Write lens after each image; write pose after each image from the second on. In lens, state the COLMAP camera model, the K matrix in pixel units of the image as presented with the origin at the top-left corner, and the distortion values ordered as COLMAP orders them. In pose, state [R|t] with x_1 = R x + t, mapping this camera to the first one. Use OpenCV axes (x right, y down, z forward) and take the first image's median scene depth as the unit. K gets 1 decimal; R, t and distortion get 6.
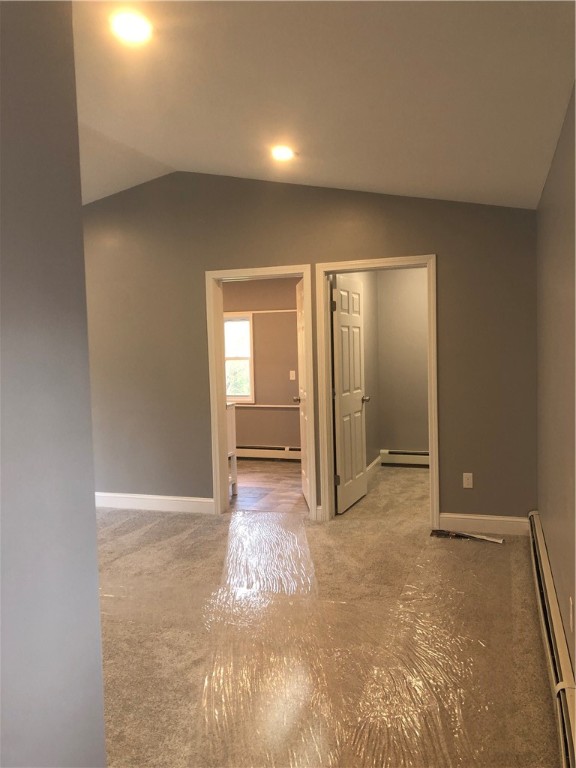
lens RADIAL K [[625.7, 0, 269.5], [0, 625.7, 392.8], [0, 0, 1]] dist [0.040324, -0.035220]
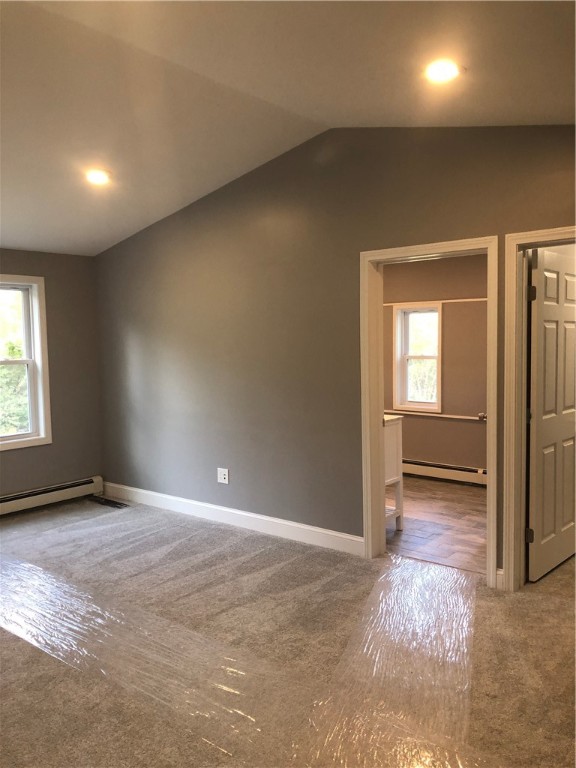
lens RADIAL K [[625.7, 0, 282.7], [0, 625.7, 389.3], [0, 0, 1]] dist [0.040324, -0.035220]
pose [[0.943664, 0.035629, -0.328980, 0.071924], [-0.031023, 0.999333, 0.019242, -0.033511], [0.329447, -0.007952, 0.944141, 0.223340]]
